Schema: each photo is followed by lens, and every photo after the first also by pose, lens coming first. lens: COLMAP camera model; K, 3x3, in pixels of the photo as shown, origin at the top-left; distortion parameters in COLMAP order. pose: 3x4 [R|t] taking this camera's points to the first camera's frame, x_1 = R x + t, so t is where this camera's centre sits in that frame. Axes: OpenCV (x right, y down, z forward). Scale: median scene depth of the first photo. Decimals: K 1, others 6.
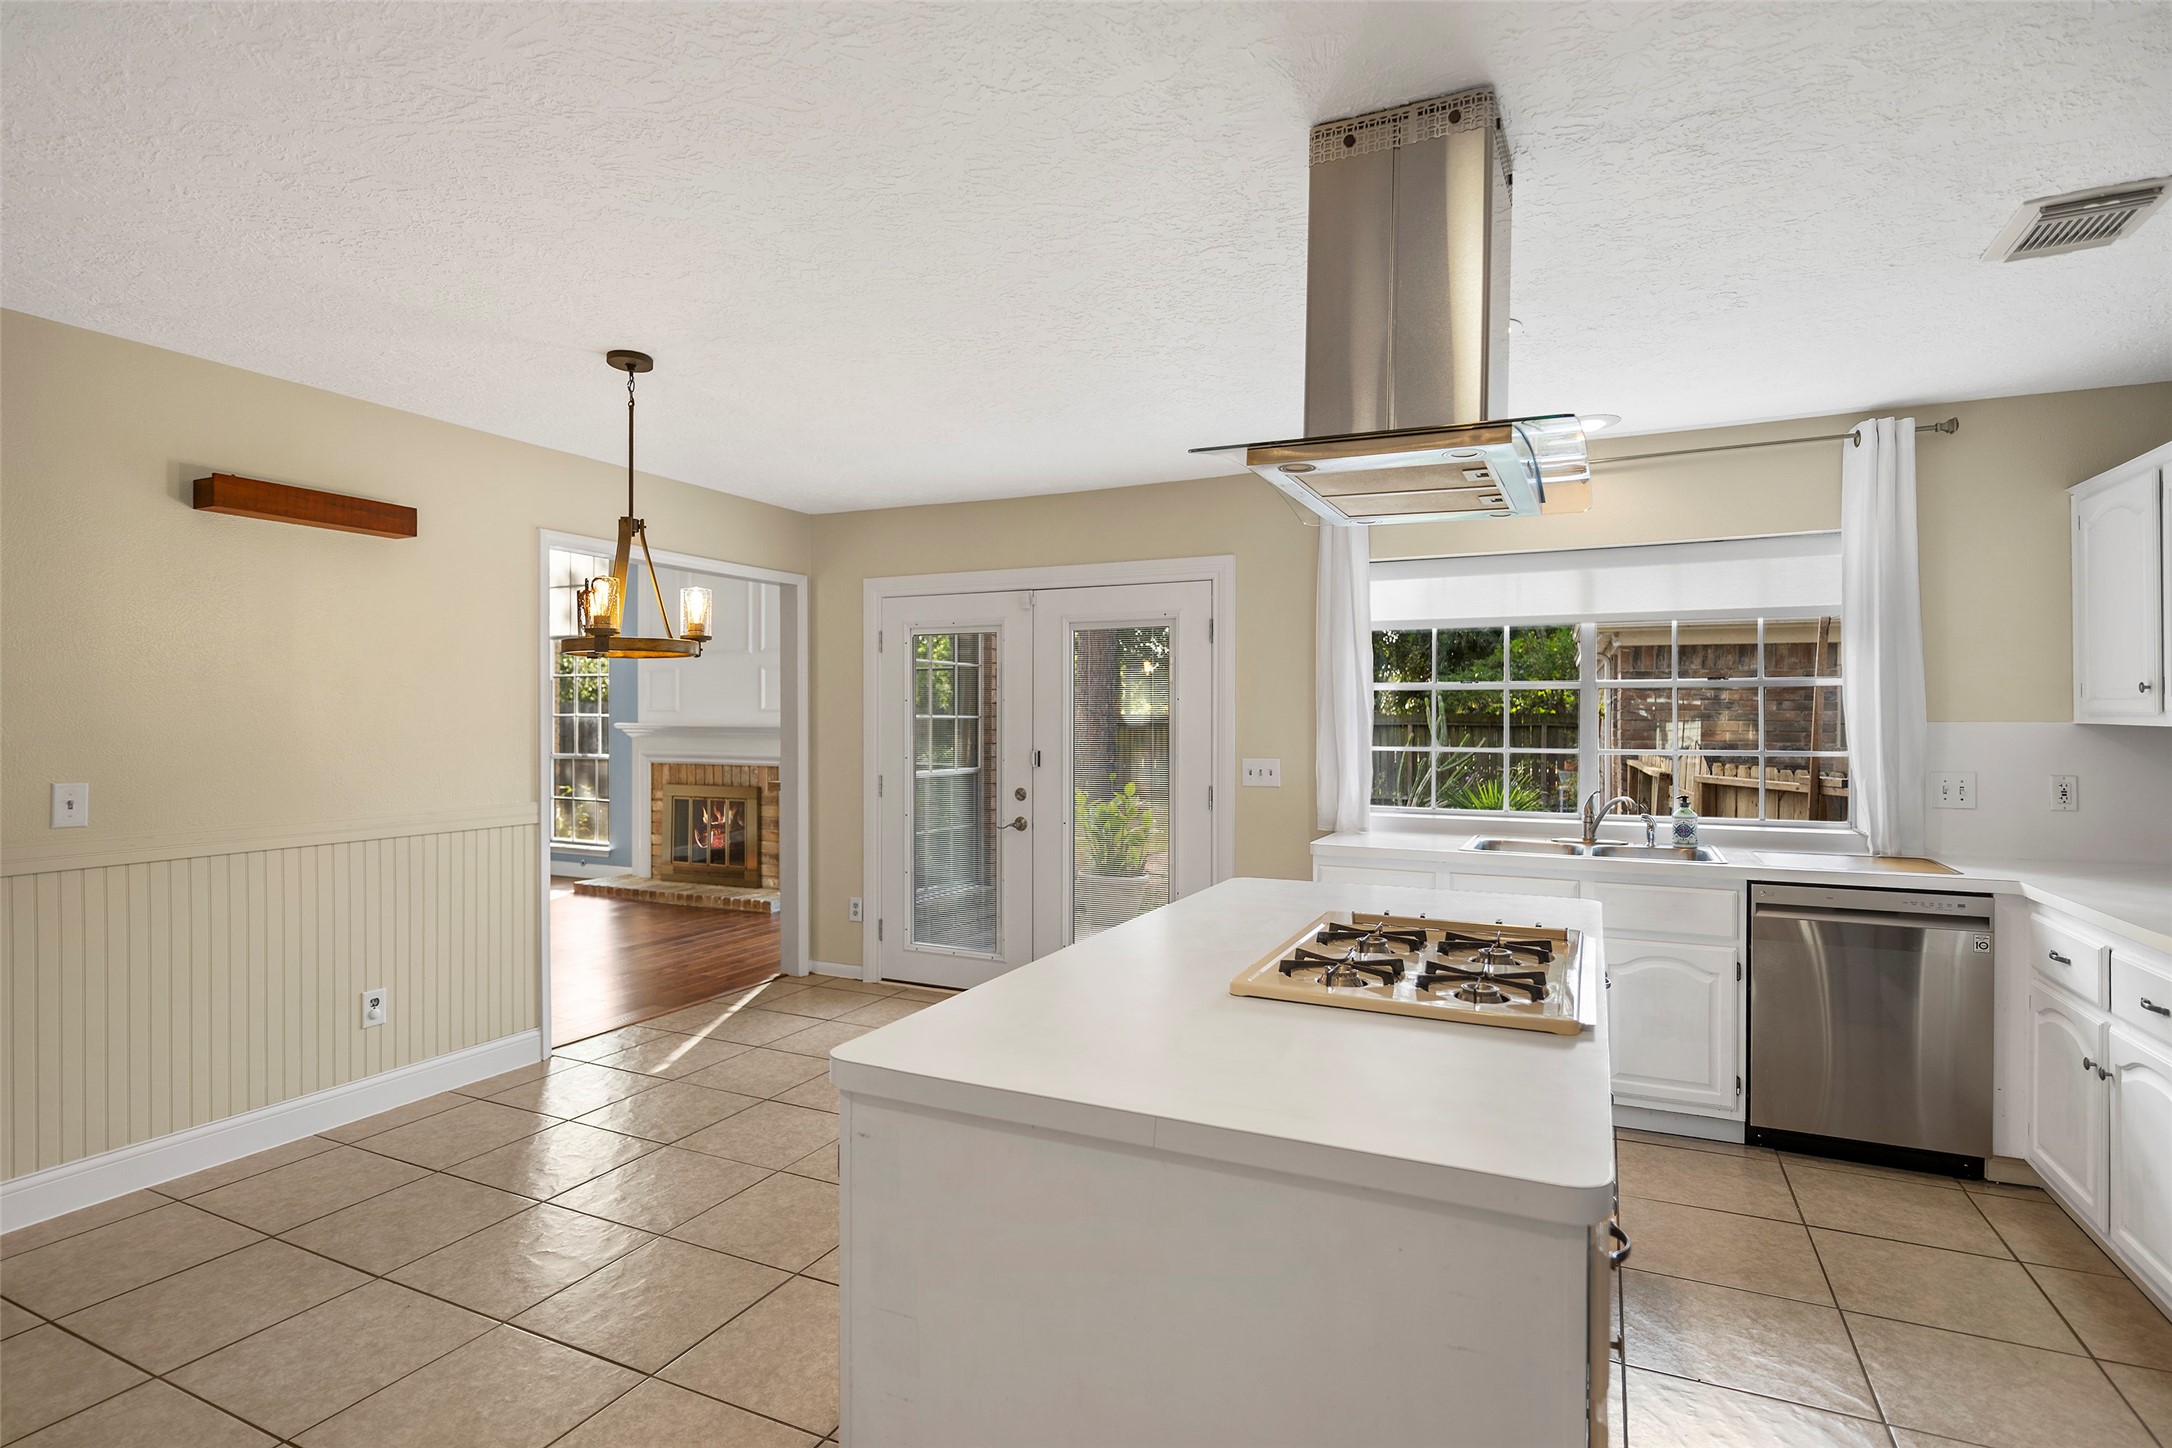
lens RADIAL K [[1068.5, 0, 1075.1], [0, 1068.5, 719.5], [0, 0, 1]] dist [-0.025848, -0.000496]
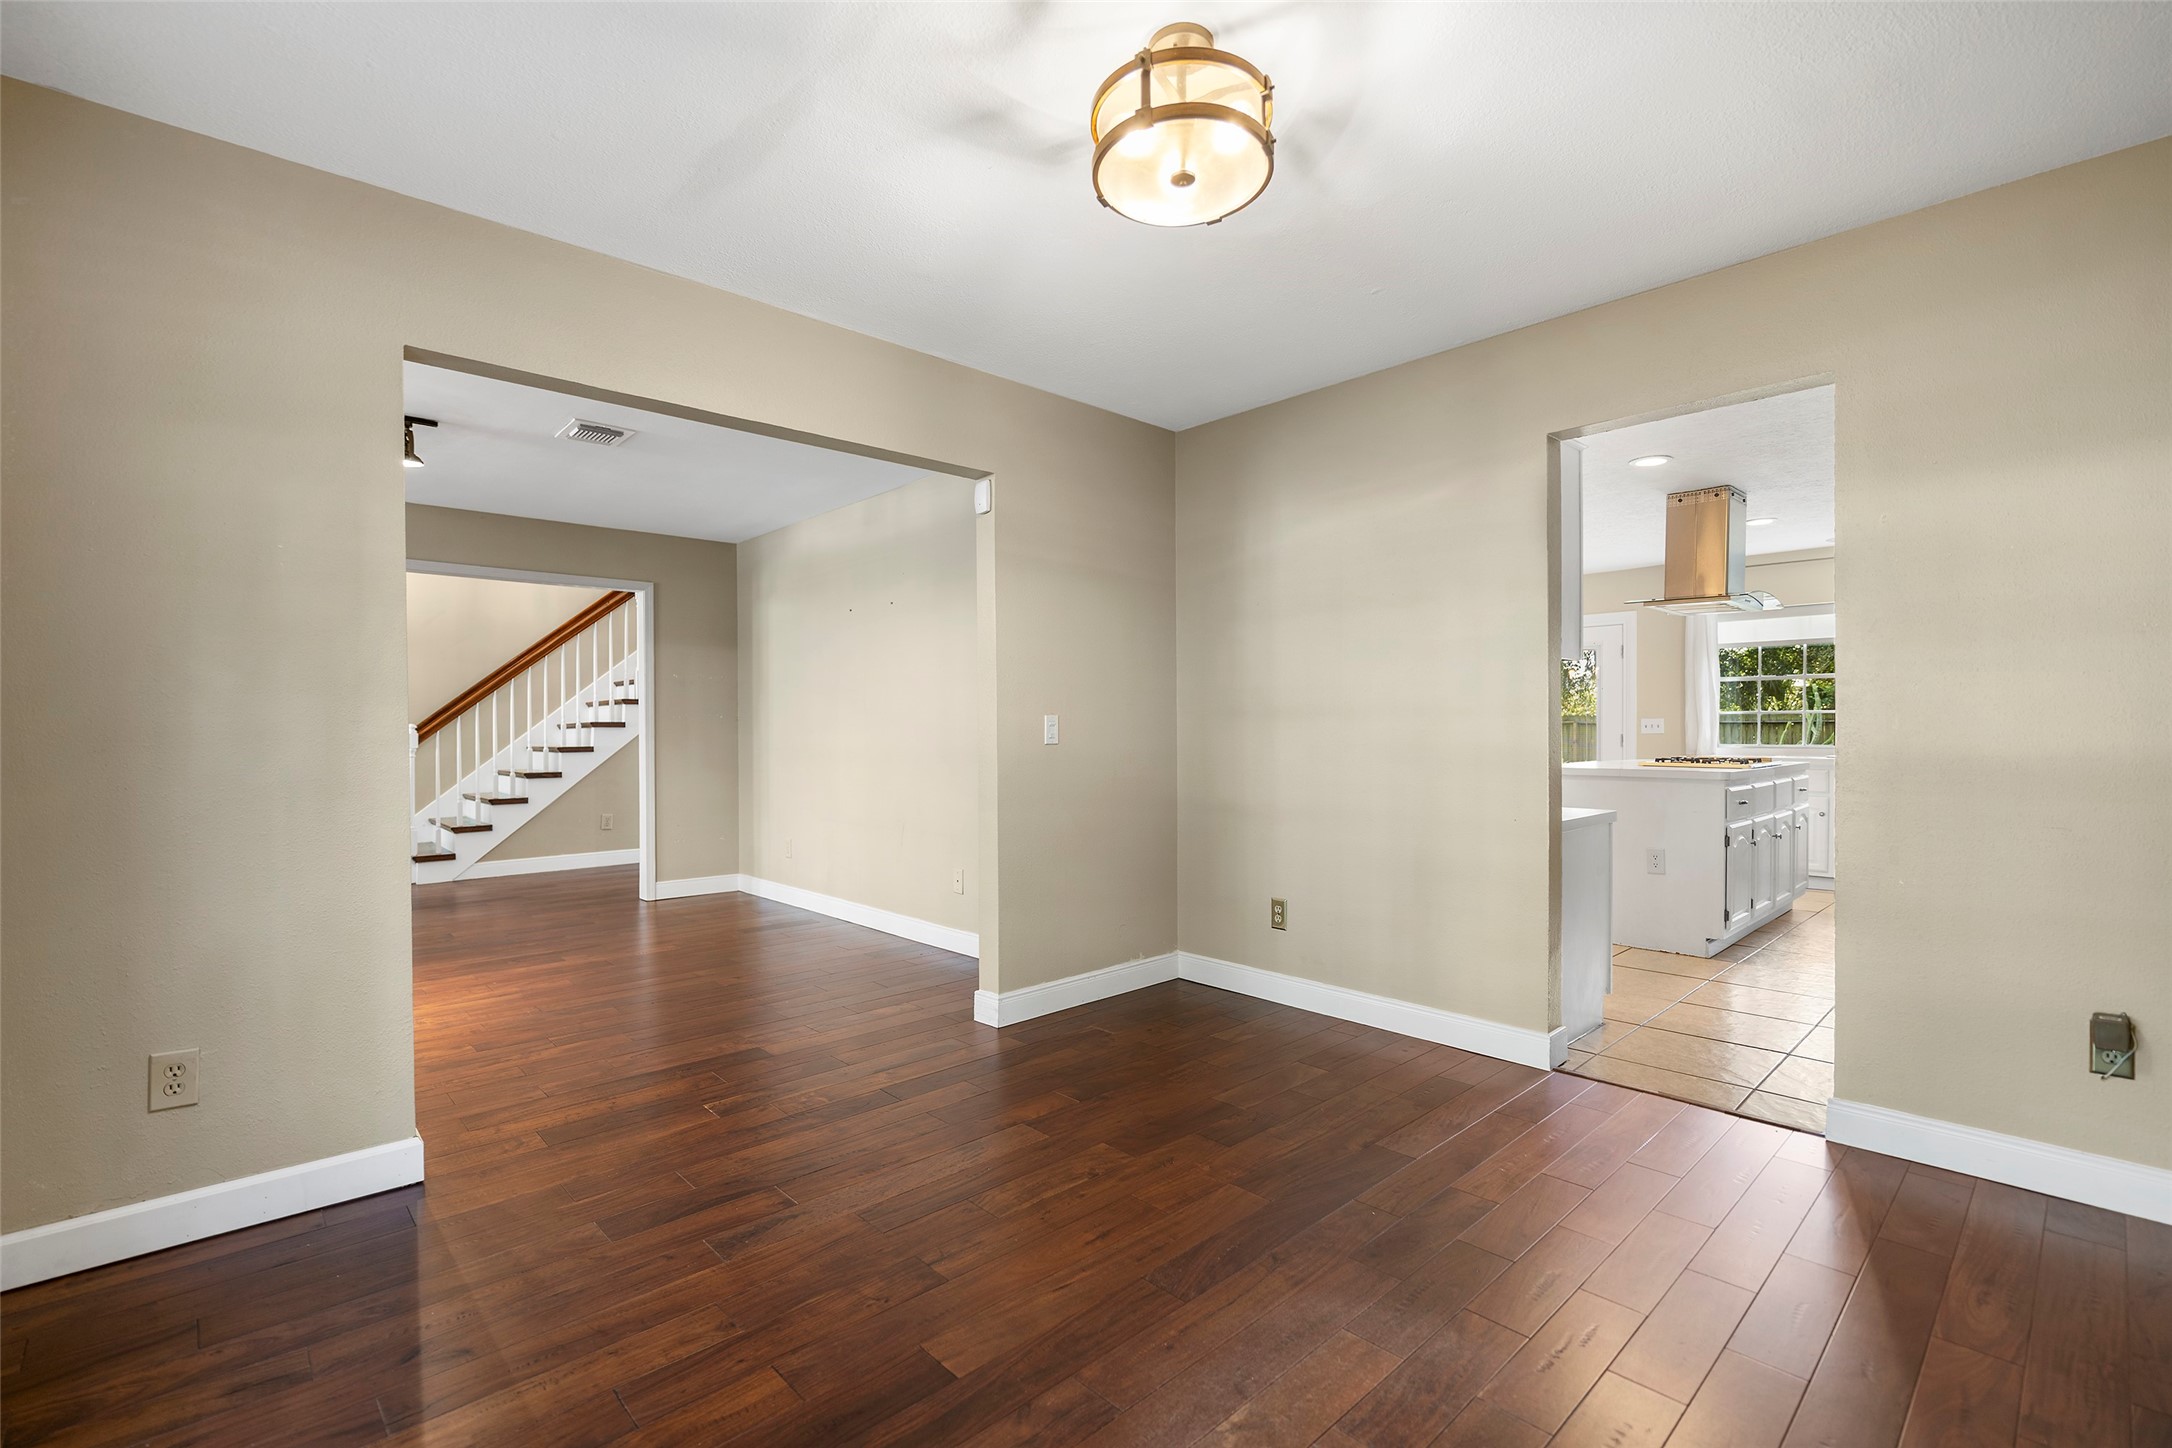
lens RADIAL K [[934.1, 0, 1084.6], [0, 934.1, 738.3], [0, 0, 1]] dist [-0.001072, -0.000187]
pose [[0.929966, -0.006740, -0.367584, -0.141237], [0.003863, 0.999956, -0.008563, 0.073097], [0.367625, 0.006543, 0.929951, -0.838737]]
